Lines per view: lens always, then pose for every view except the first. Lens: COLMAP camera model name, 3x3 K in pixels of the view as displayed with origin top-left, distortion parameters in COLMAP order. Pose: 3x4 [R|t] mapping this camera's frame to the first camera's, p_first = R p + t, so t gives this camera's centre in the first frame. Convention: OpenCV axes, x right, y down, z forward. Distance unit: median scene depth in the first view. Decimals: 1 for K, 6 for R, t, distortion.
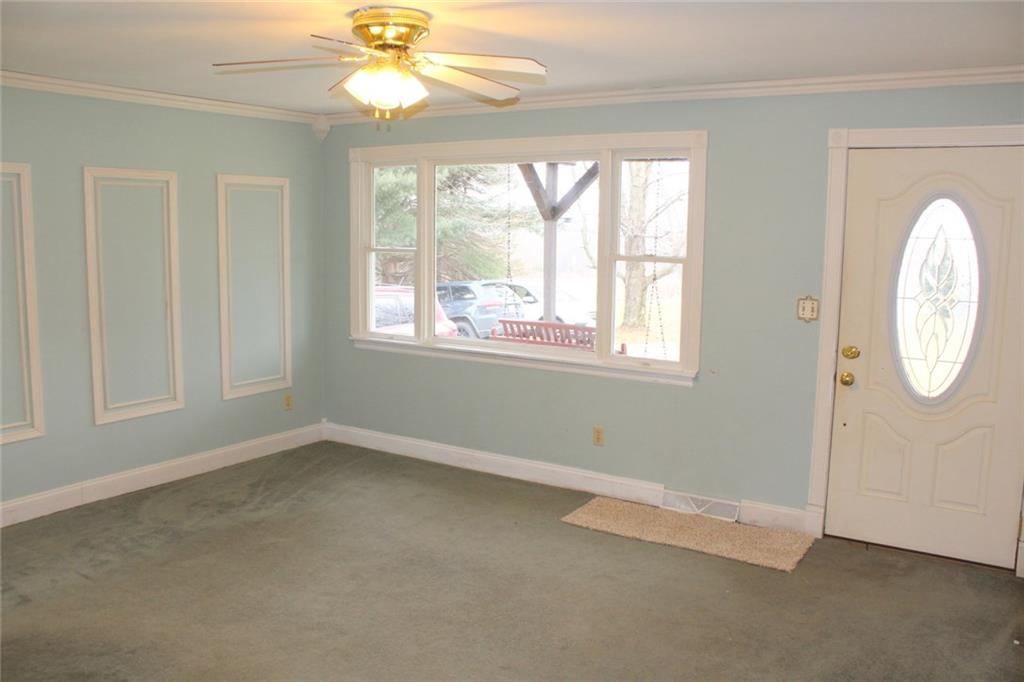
lens RADIAL K [[840.0, 0, 512.0], [0, 840.0, 341.0], [0, 0, 1]] dist [-0.160970, 0.130379]
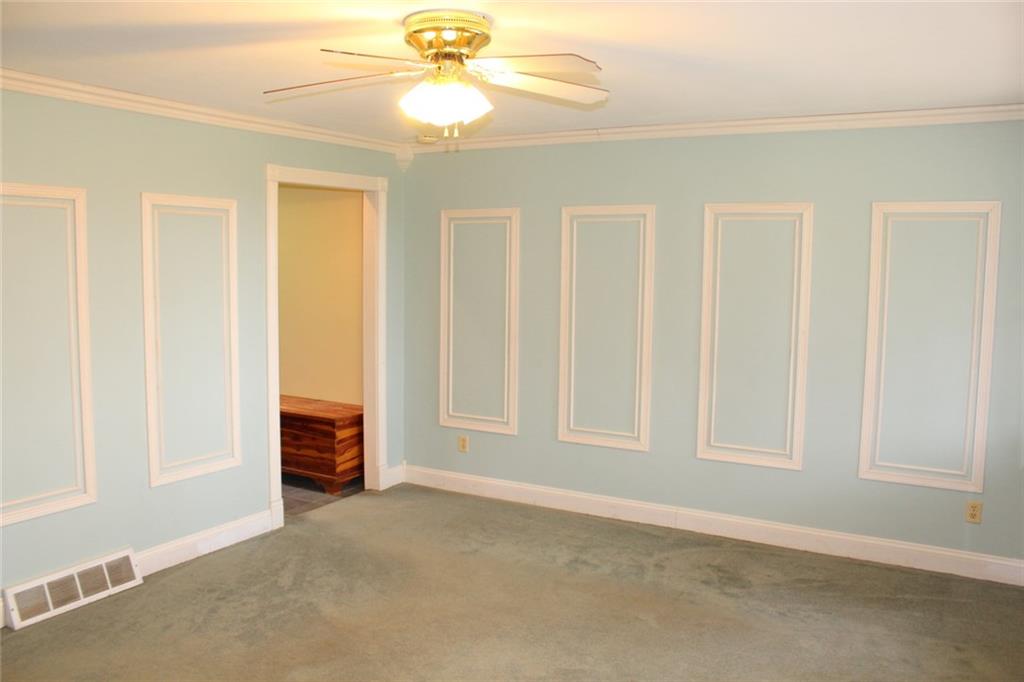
lens RADIAL K [[840.0, 0, 512.0], [0, 840.0, 341.0], [0, 0, 1]] dist [-0.160970, 0.130379]
pose [[0.061850, 0.087542, -0.994239, 0.487194], [-0.147495, 0.986011, 0.077642, -0.085435], [0.987127, 0.141843, 0.073896, 0.669004]]
